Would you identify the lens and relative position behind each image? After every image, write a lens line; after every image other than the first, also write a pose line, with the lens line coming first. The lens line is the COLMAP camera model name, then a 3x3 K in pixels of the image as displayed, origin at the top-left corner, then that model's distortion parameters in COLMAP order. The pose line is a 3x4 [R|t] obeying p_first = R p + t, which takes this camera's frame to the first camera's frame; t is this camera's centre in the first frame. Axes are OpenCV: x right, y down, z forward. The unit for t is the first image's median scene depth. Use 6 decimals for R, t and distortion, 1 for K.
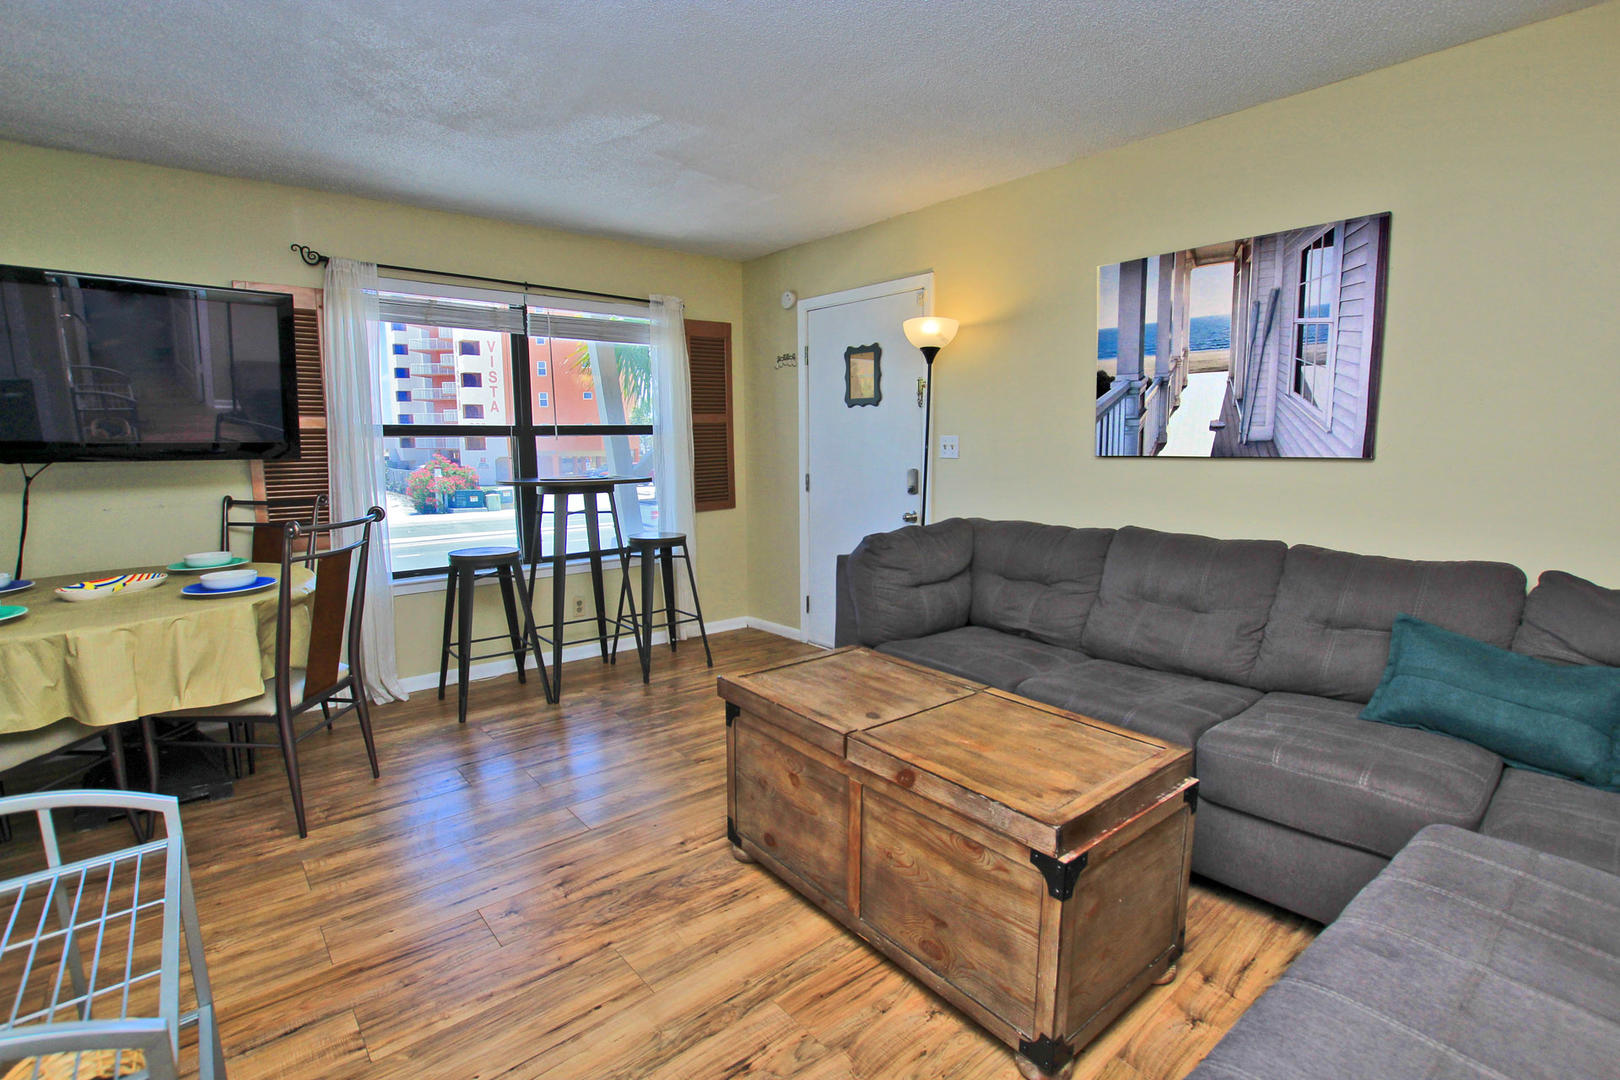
lens RADIAL K [[754.0, 0, 811.1], [0, 754.0, 545.4], [0, 0, 1]] dist [-0.025844, 0.000626]
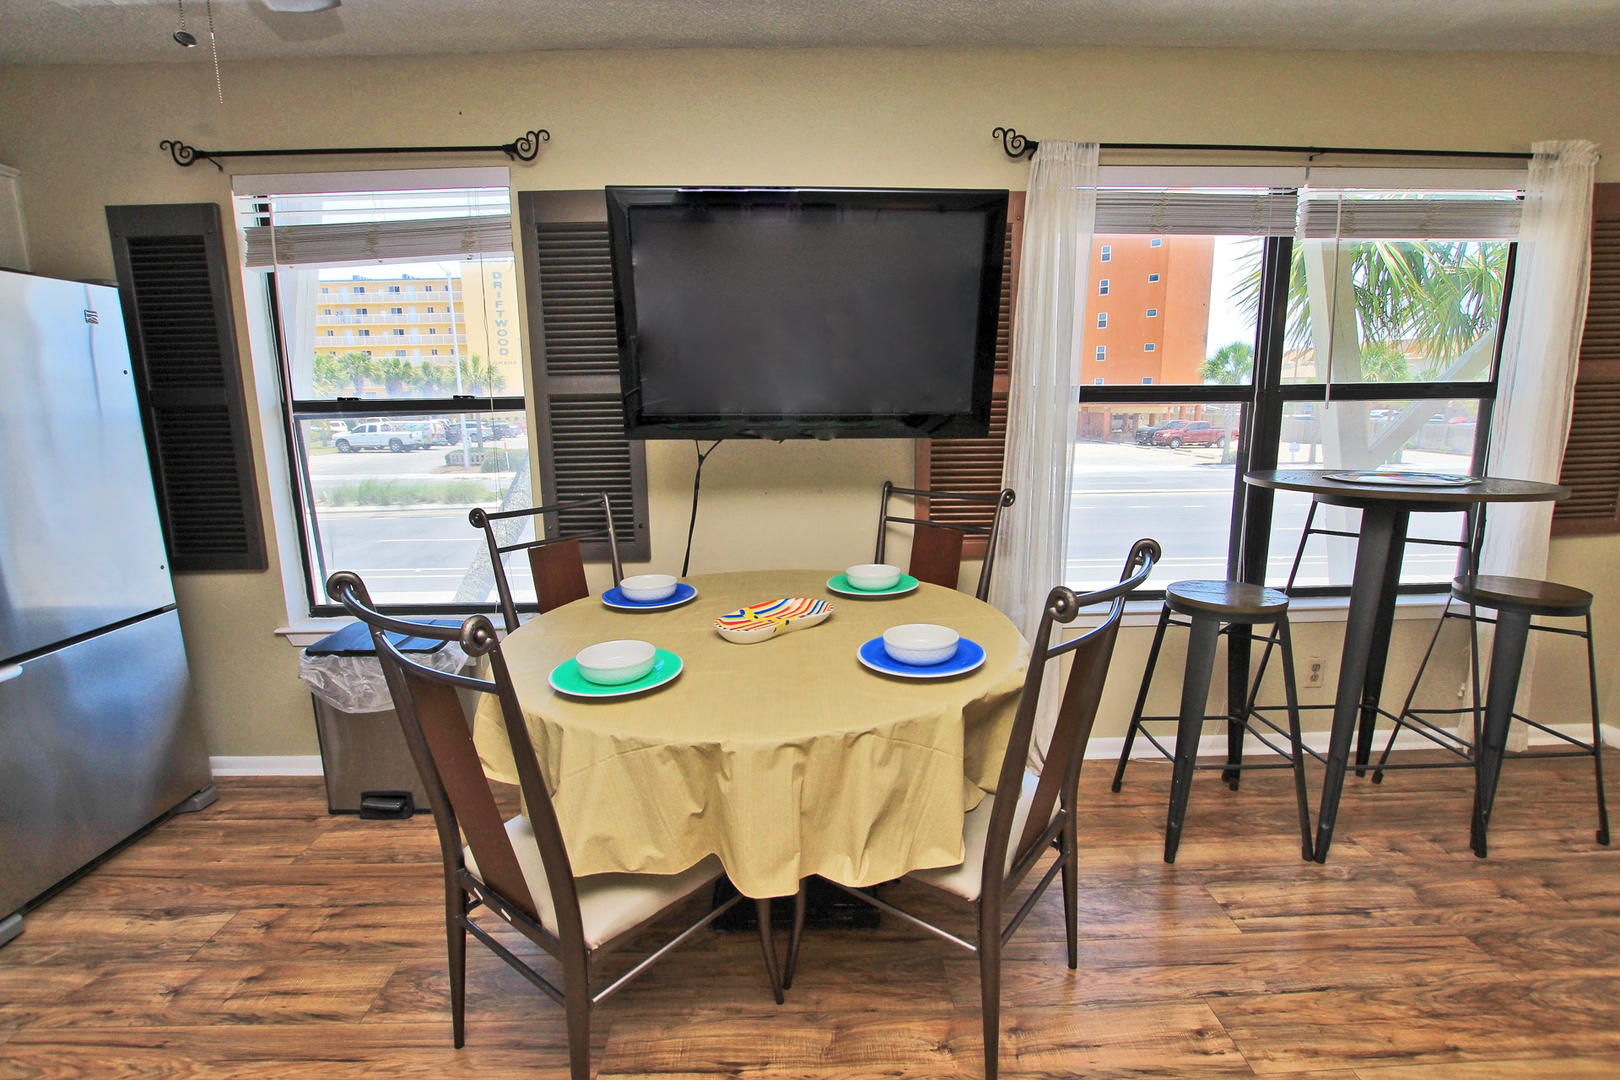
lens RADIAL K [[754.0, 0, 811.1], [0, 754.0, 545.4], [0, 0, 1]] dist [-0.025844, 0.000626]
pose [[0.773723, 0.116265, -0.622764, -0.271089], [-0.079587, 0.993066, 0.086519, -0.048048], [0.628505, -0.017378, 0.777611, 0.260428]]
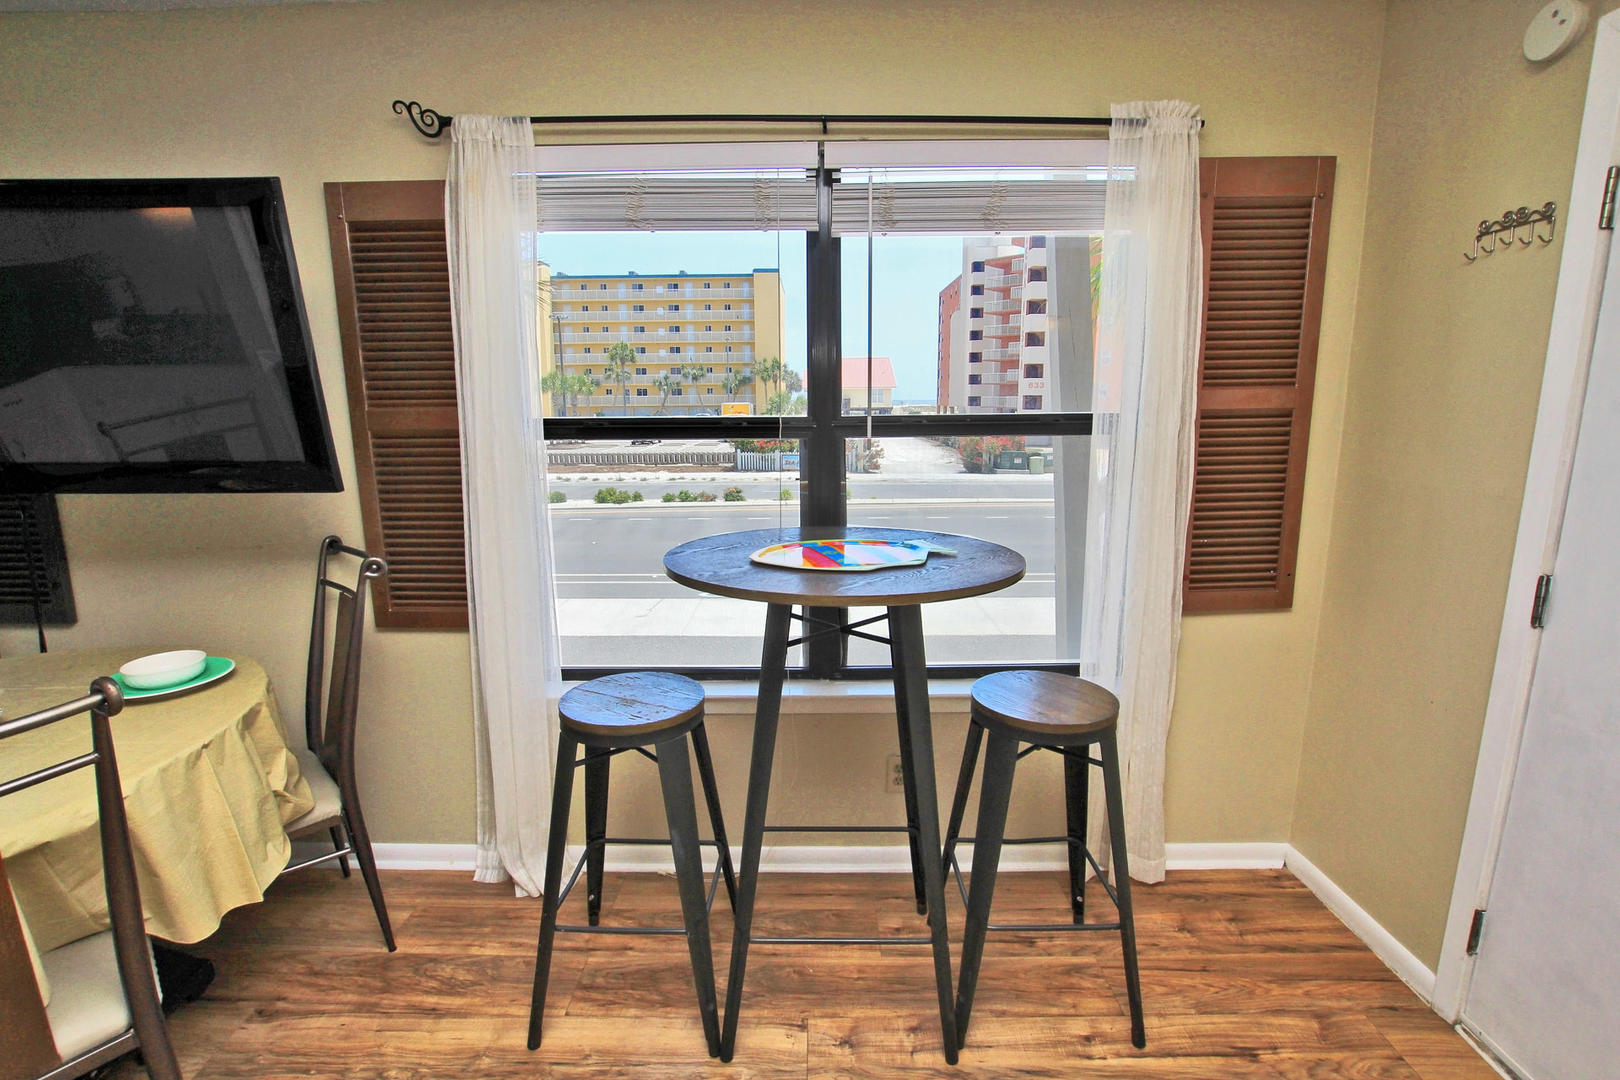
lens RADIAL K [[754.8, 0, 810.5], [0, 754.8, 547.5], [0, 0, 1]] dist [-0.033280, 0.001180]
pose [[0.757024, 0.125419, -0.641237, -0.048845], [-0.088893, 0.992049, 0.089090, -0.116727], [0.647312, -0.010442, 0.762154, 0.603292]]
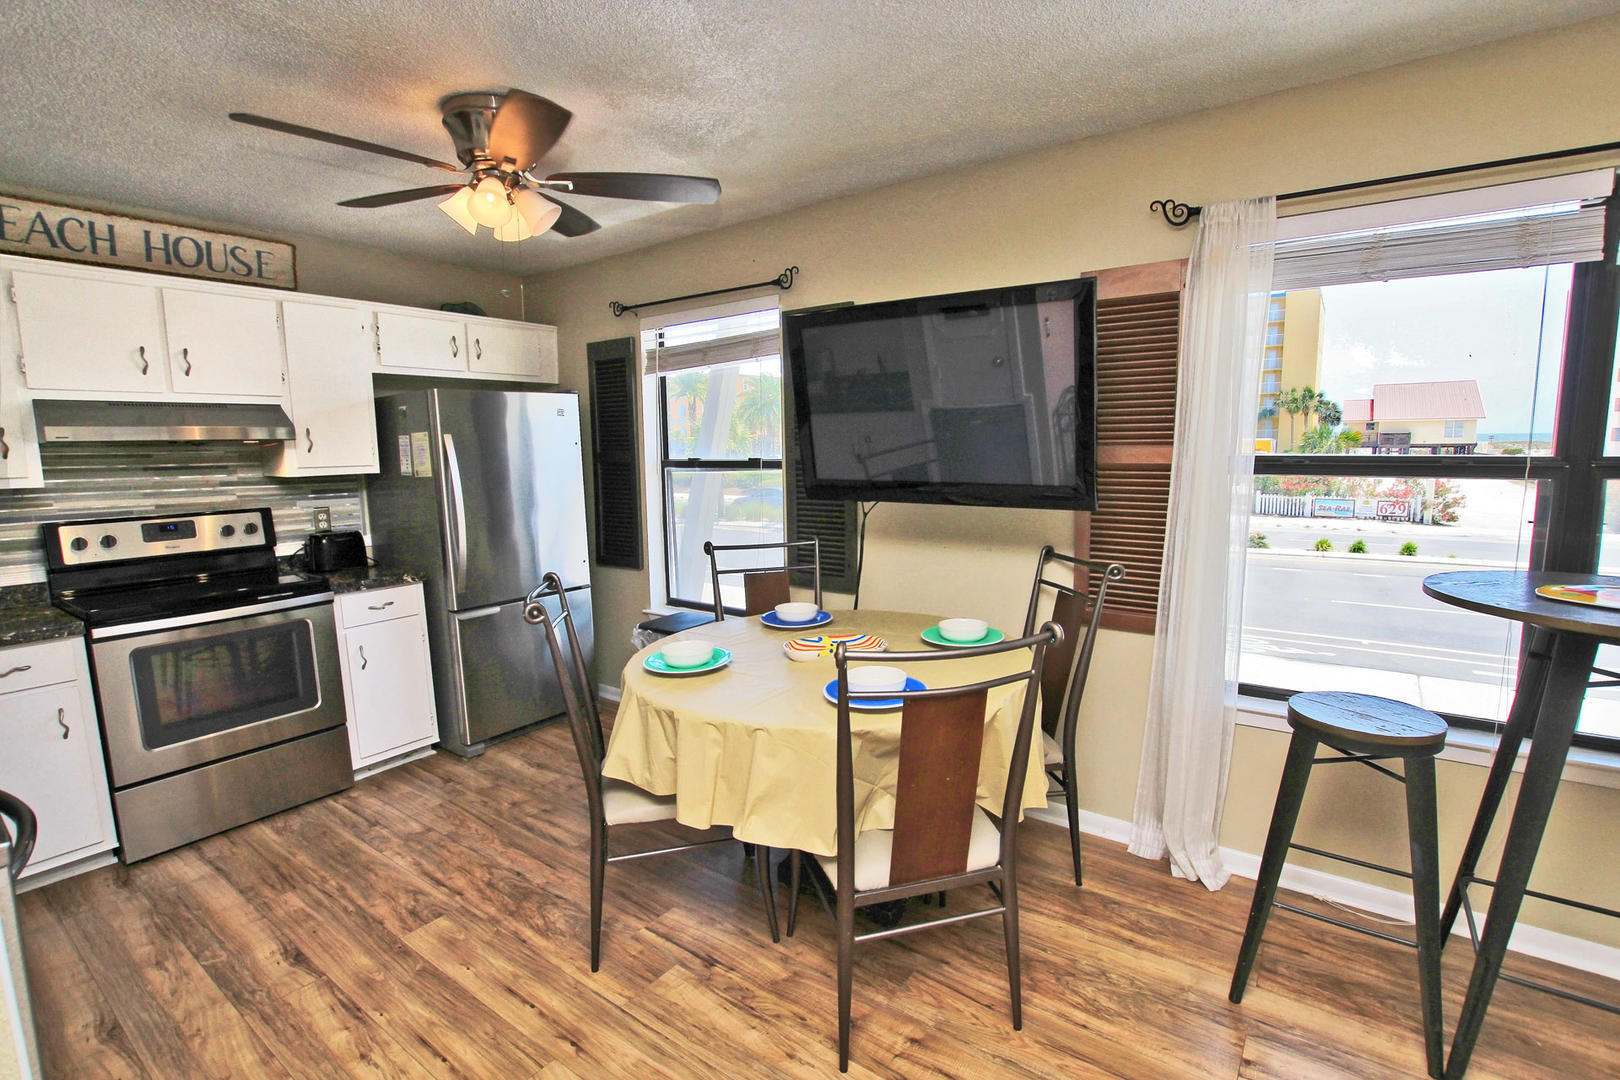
lens RADIAL K [[750.9, 0, 806.3], [0, 750.9, 545.0], [0, 0, 1]] dist [-0.029122, -0.000776]
pose [[0.229927, 0.132045, -0.964208, -0.045367], [-0.119832, 0.987055, 0.106599, -0.095433], [0.965802, 0.091033, 0.242774, 0.424148]]
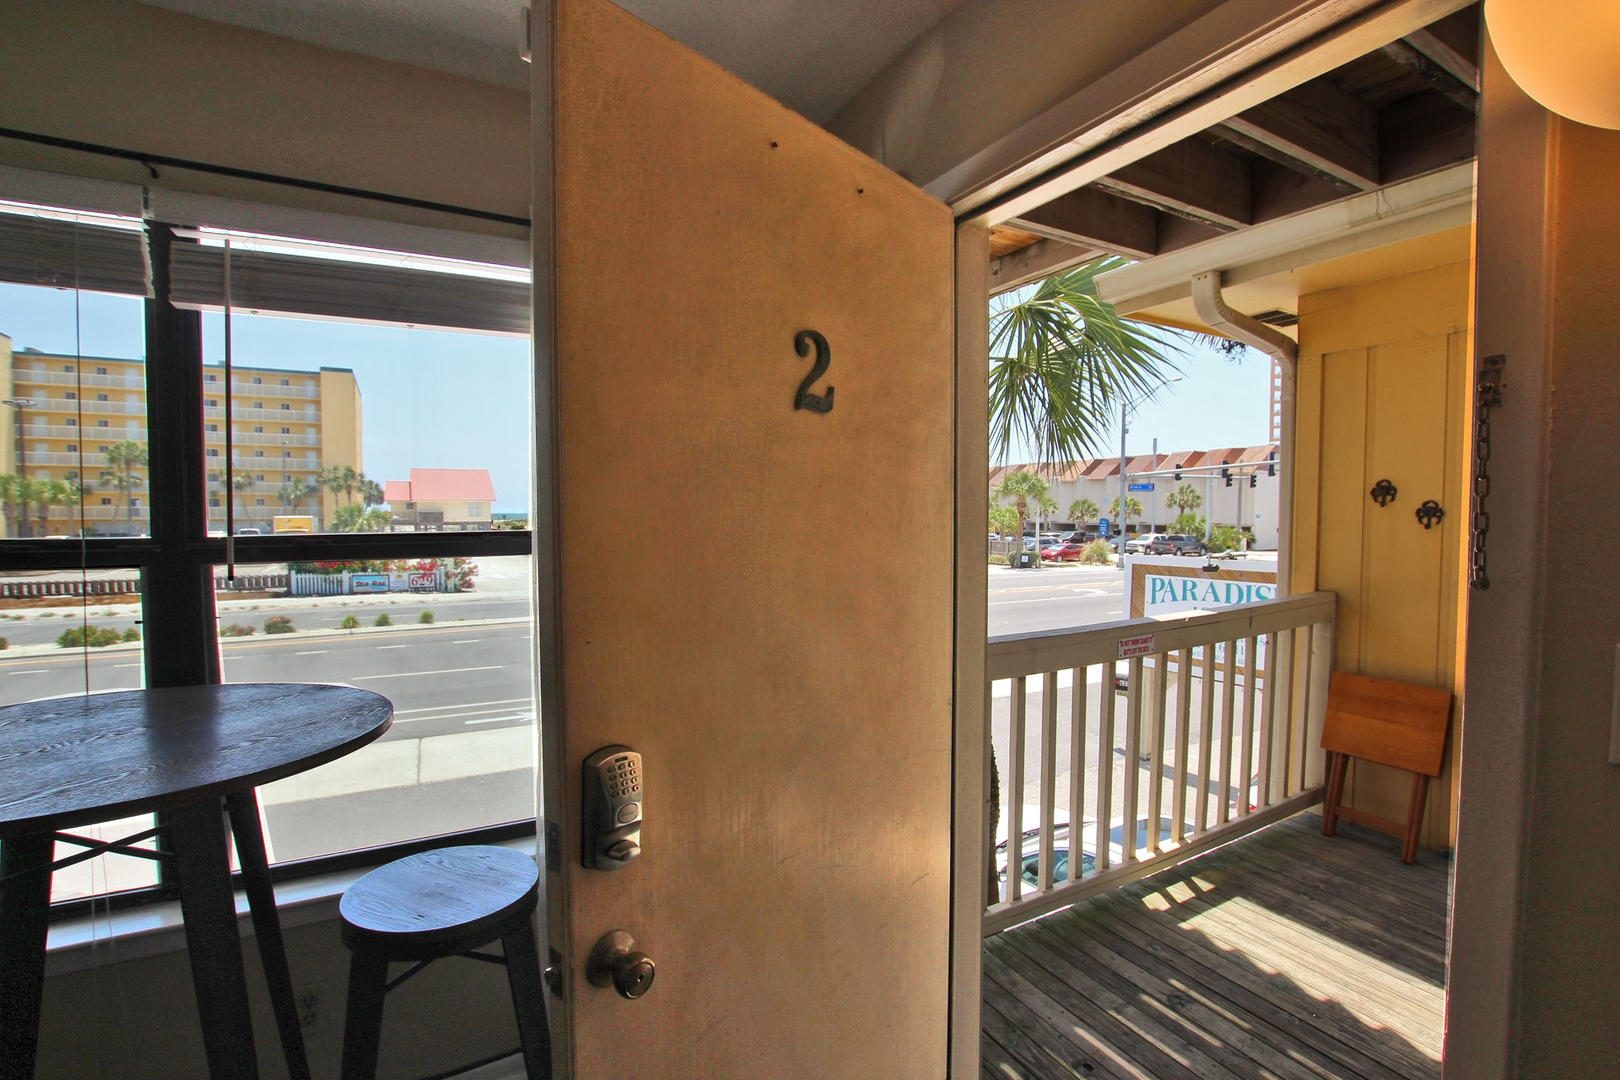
lens RADIAL K [[754.8, 0, 810.5], [0, 754.8, 547.5], [0, 0, 1]] dist [-0.033280, 0.001180]
pose [[0.978094, 0.014539, -0.207654, 0.016927], [-0.034126, 0.995261, -0.091058, -0.129746], [0.205346, 0.096150, 0.973955, 0.698732]]
